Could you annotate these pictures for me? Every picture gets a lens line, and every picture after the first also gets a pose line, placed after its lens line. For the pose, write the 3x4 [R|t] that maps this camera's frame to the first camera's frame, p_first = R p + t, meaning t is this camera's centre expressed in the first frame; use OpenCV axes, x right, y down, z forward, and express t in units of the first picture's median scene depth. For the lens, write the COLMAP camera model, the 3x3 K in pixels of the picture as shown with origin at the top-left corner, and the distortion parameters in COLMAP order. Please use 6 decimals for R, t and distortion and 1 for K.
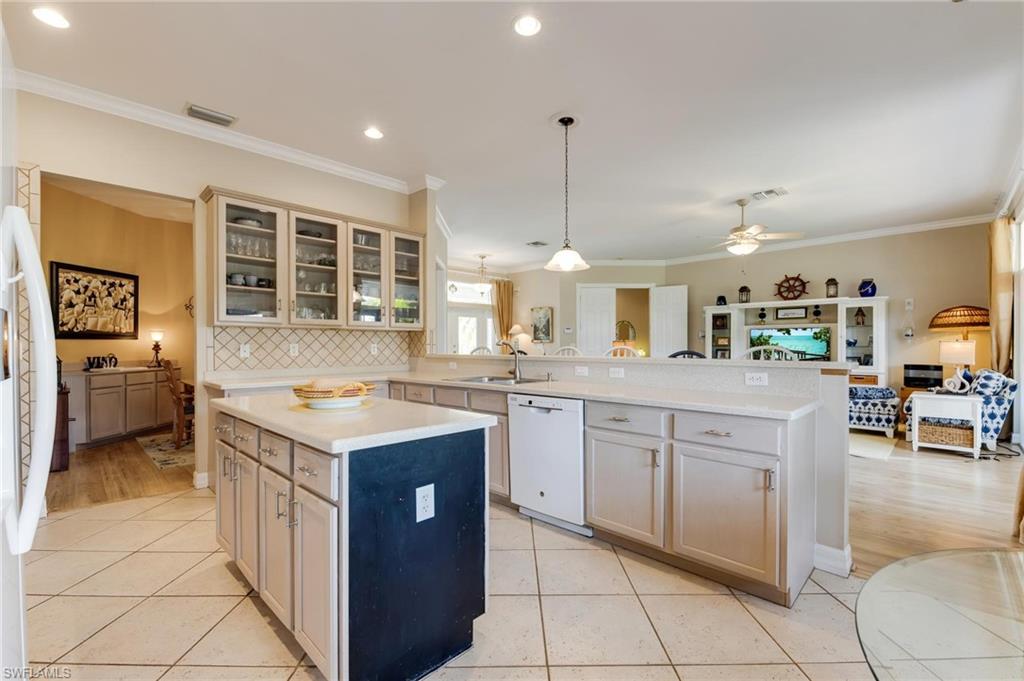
lens RADIAL K [[455.4, 0, 508.2], [0, 455.4, 349.5], [0, 0, 1]] dist [0.007972, -0.008480]
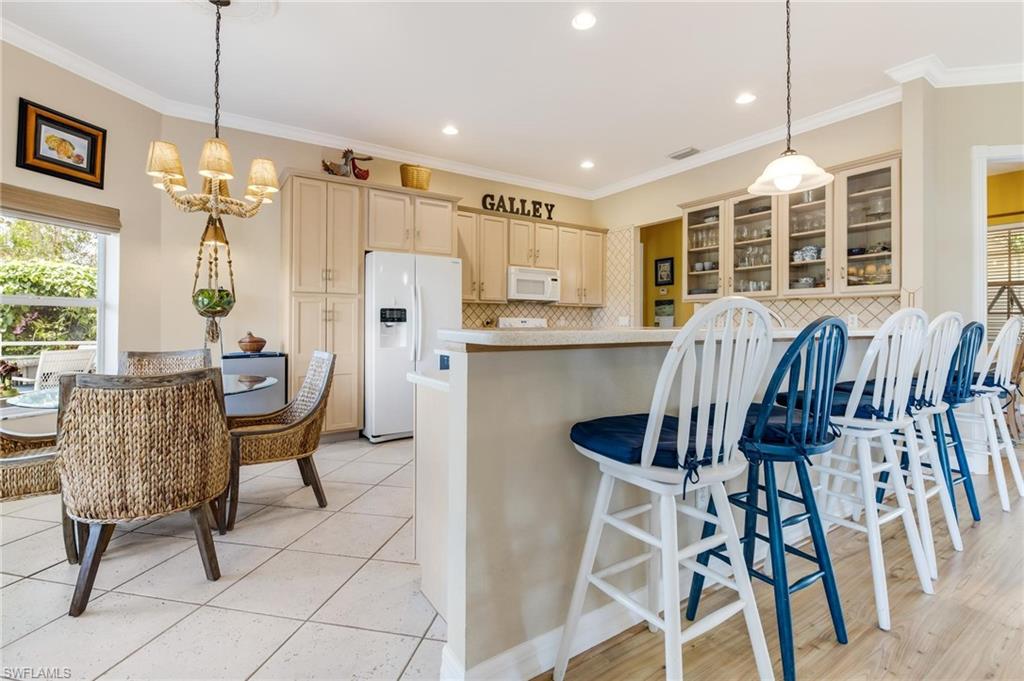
lens RADIAL K [[455.4, 0, 500.9], [0, 455.4, 326.7], [0, 0, 1]] dist [0.007972, -0.008480]
pose [[-0.229421, 0.008064, -0.973294, 0.614286], [-0.012461, 0.999859, 0.011222, 0.008285], [0.973247, 0.014703, -0.229289, 0.567300]]
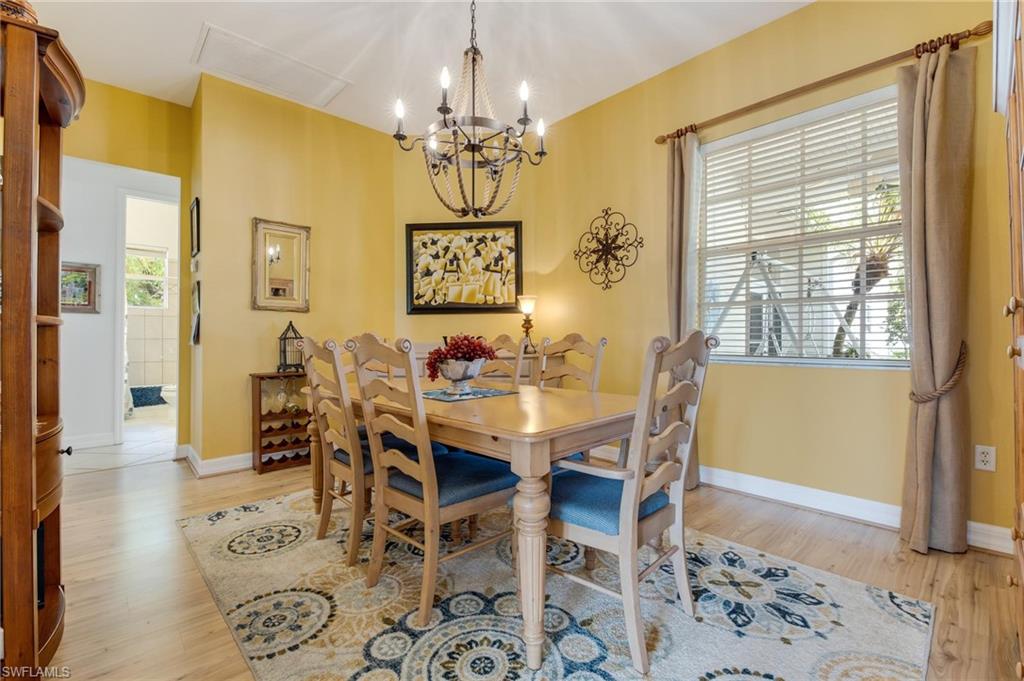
lens RADIAL K [[455.4, 0, 512.1], [0, 455.4, 341.7], [0, 0, 1]] dist [0.007972, -0.008480]
pose [[-0.010237, 0.003916, -0.999940, -0.142527], [-0.005235, 0.999978, 0.003970, 0.023548], [0.999934, 0.005276, -0.010216, 1.207617]]
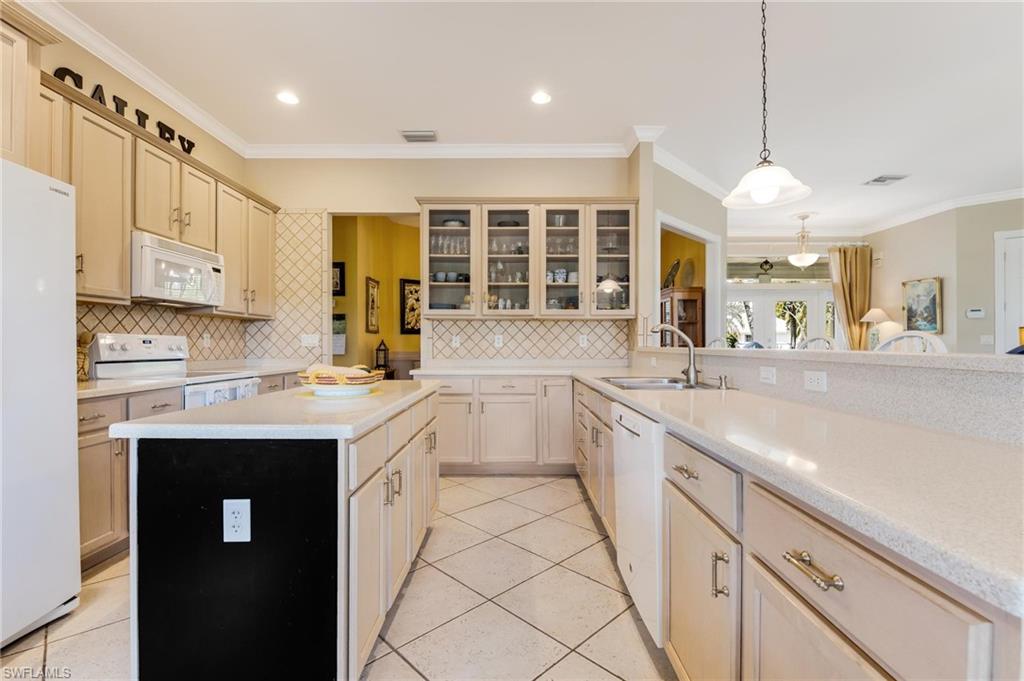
lens RADIAL K [[455.4, 0, 512.9], [0, 455.4, 346.4], [0, 0, 1]] dist [0.007972, -0.008480]
pose [[0.697670, 0.006731, -0.716388, 0.244983], [-0.007739, 0.999968, 0.001859, 0.009518], [0.716378, 0.004247, 0.697700, 0.268034]]
